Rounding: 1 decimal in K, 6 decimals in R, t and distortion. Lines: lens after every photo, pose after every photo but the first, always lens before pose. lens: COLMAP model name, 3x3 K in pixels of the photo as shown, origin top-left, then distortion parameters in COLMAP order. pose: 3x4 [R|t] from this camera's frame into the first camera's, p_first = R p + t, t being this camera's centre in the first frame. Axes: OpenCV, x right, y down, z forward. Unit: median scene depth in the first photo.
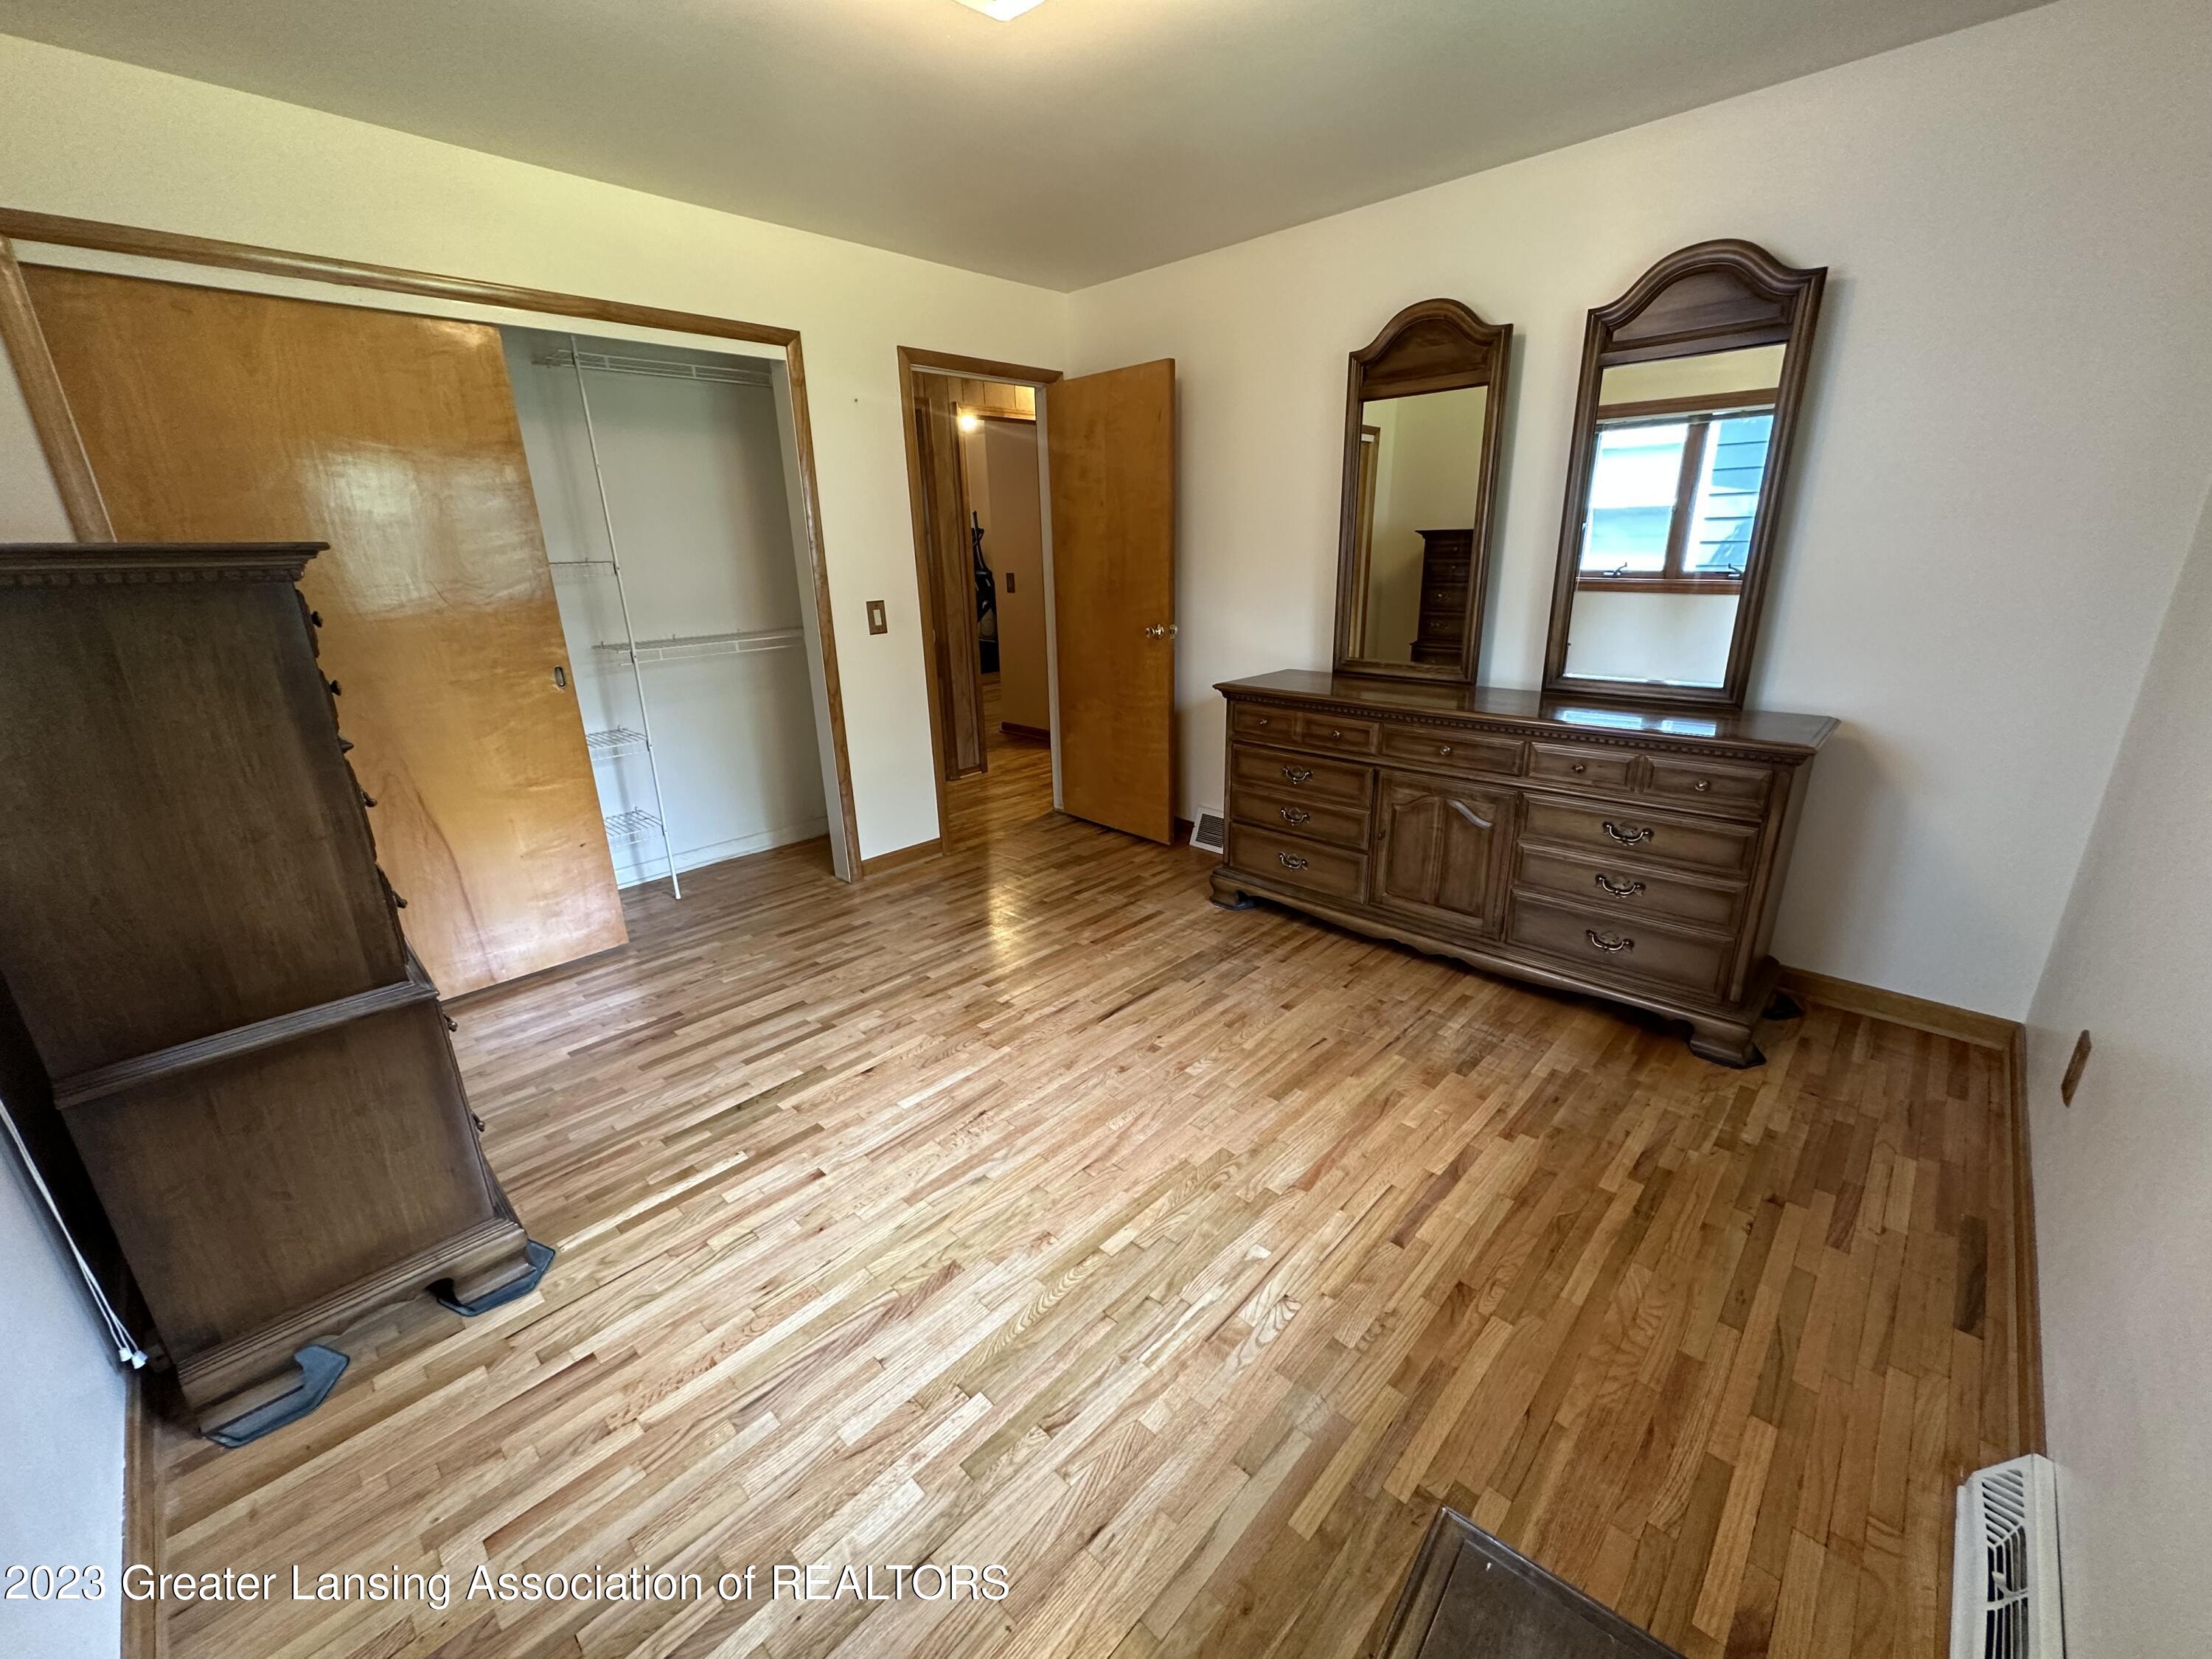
lens RADIAL K [[878.9, 0, 1112.4], [0, 878.9, 824.7], [0, 0, 1]] dist [-0.002171, 0.000411]
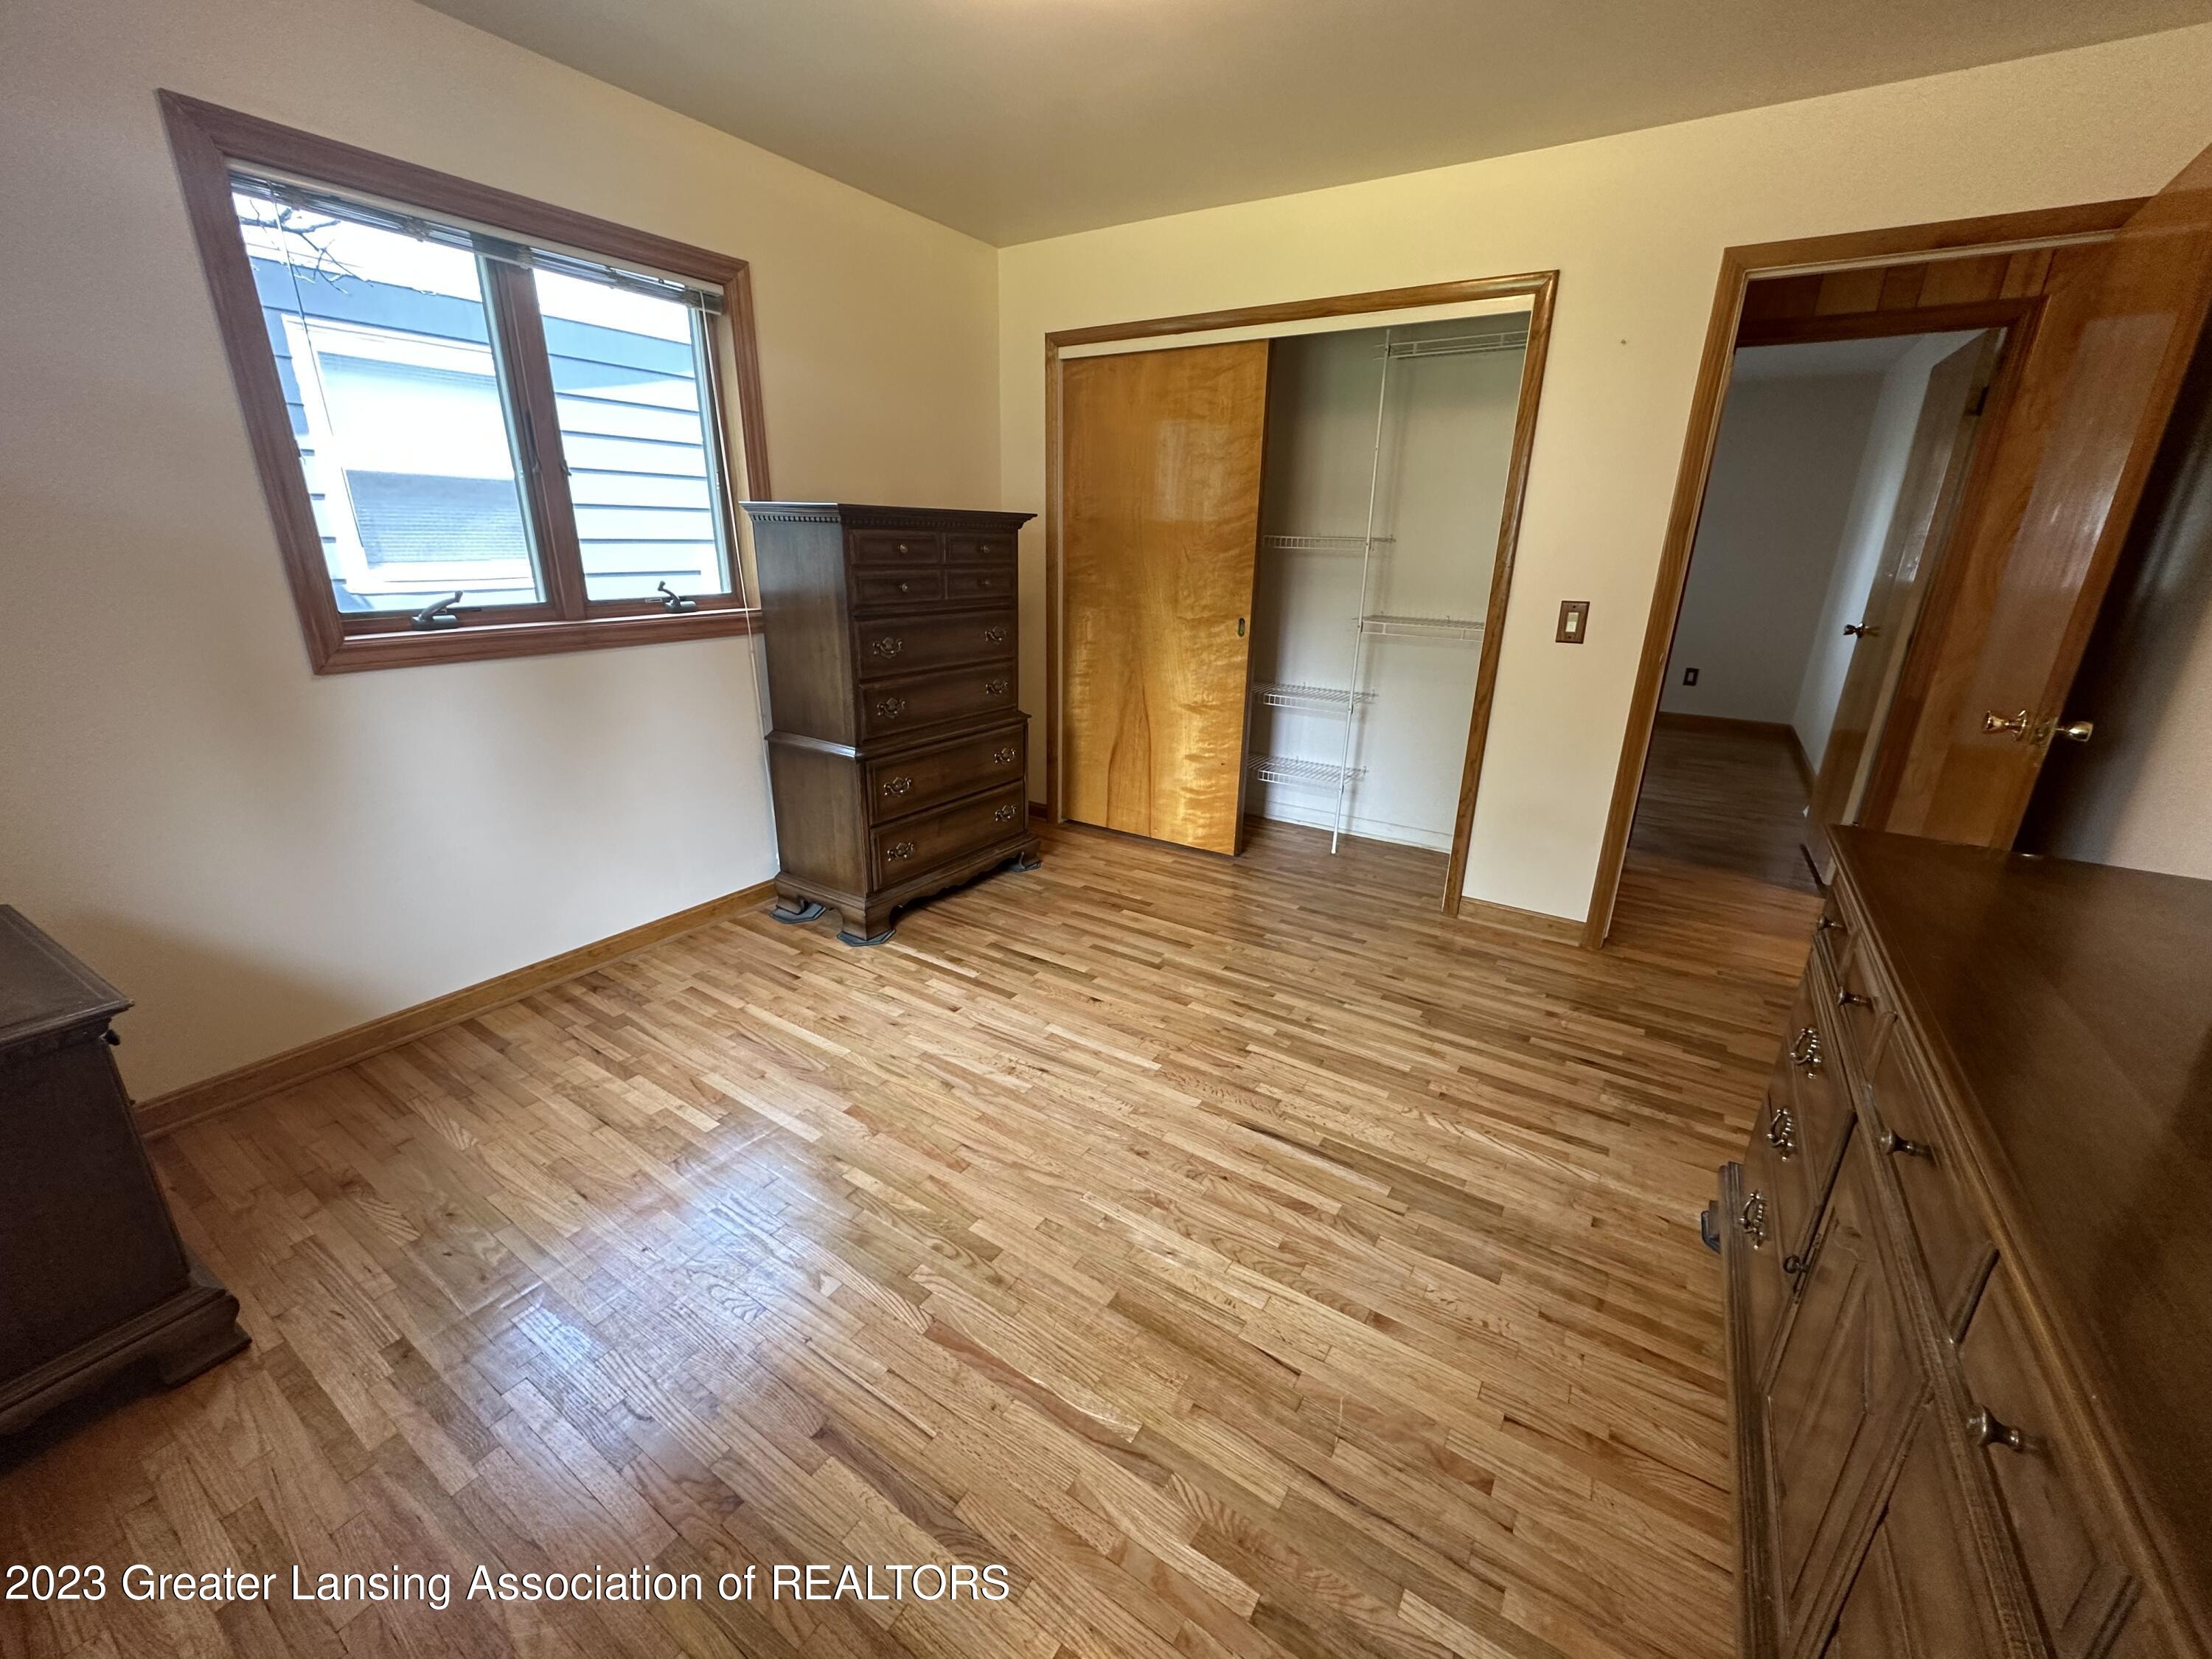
lens RADIAL K [[878.9, 0, 1110.9], [0, 878.9, 830.8], [0, 0, 1]] dist [-0.002171, 0.000411]
pose [[0.186066, 0.338668, -0.922325, 0.691464], [-0.326871, 0.906584, 0.266947, -0.218510], [0.926571, 0.251812, 0.279385, 0.682798]]
